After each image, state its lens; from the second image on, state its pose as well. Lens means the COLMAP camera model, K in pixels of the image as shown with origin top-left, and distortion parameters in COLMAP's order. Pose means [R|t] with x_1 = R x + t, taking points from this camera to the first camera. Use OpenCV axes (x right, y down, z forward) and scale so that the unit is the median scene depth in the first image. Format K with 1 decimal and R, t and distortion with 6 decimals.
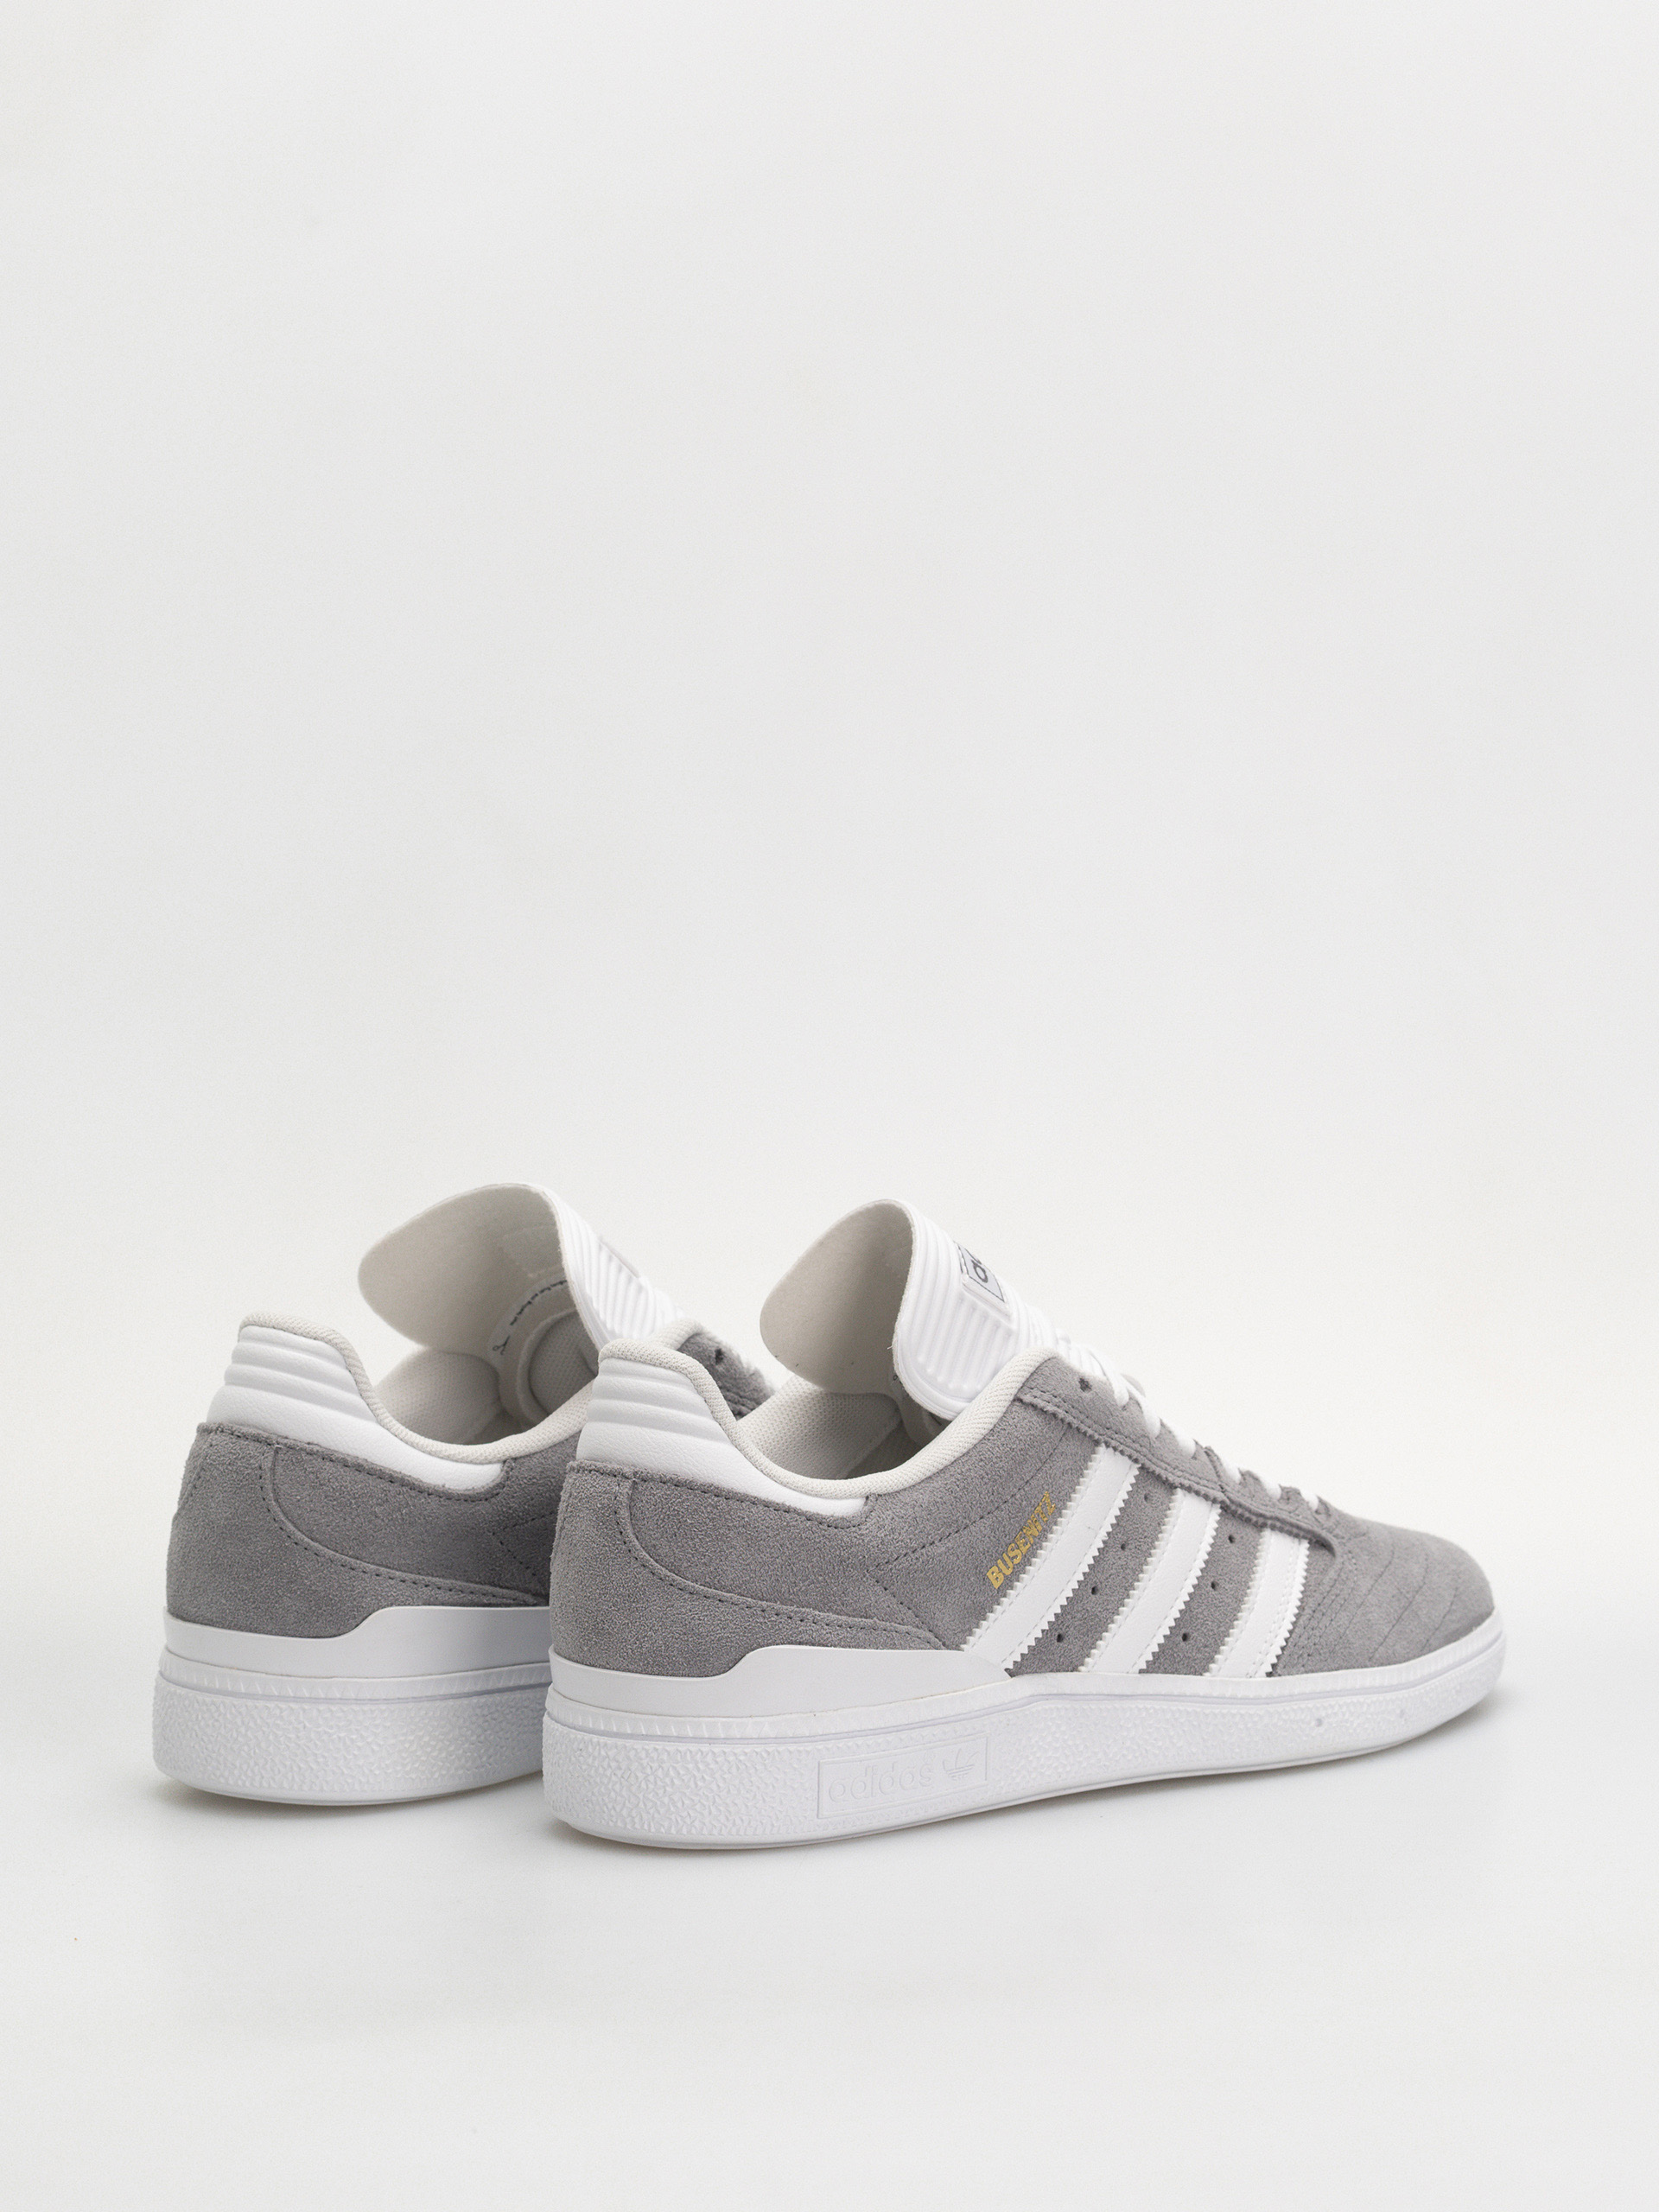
lens RADIAL K [[6516.7, 0, 831.8], [0, 6516.7, 1107.4], [0, 0, 1]] dist [0.575674, 0.000000]
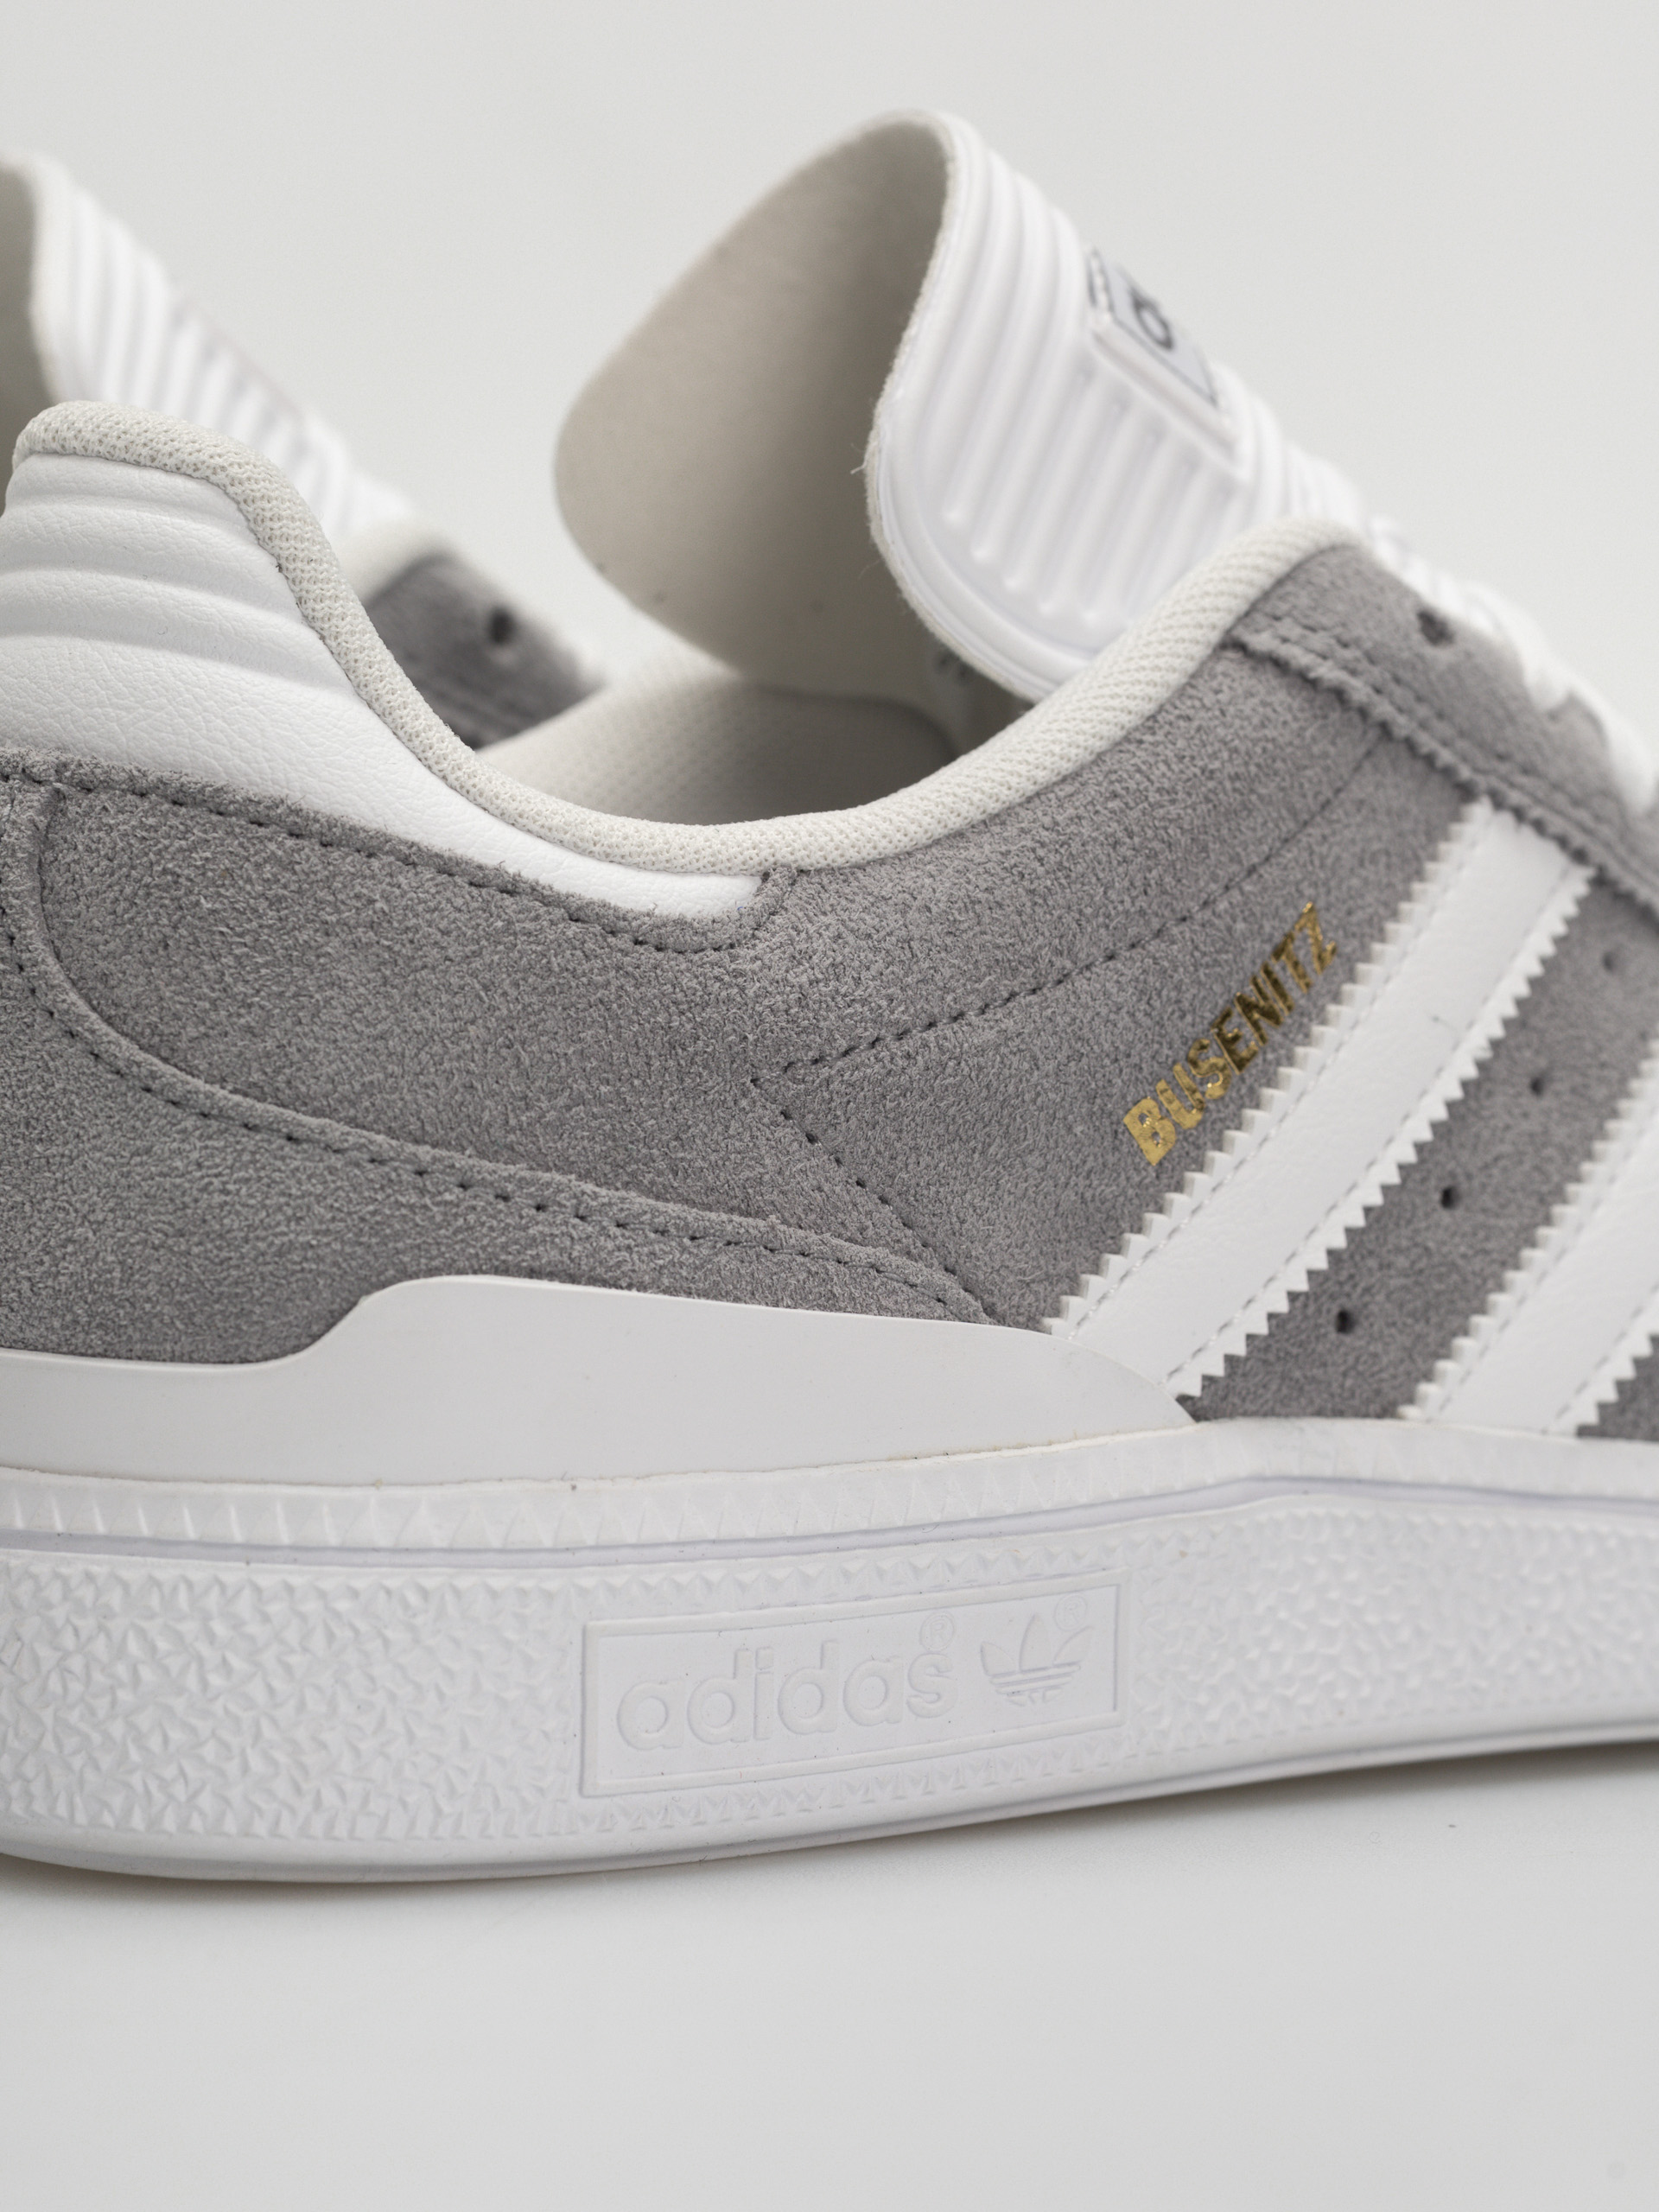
lens RADIAL K [[6516.7, 0, 829.3], [0, 6516.7, 1085.1], [0, 0, 1]] dist [0.575674, 0.000000]
pose [[0.994727, 0.012882, -0.101749, 0.043228], [-0.016119, 0.999388, -0.031054, 0.080201], [0.101287, 0.032530, 0.994325, 0.648913]]
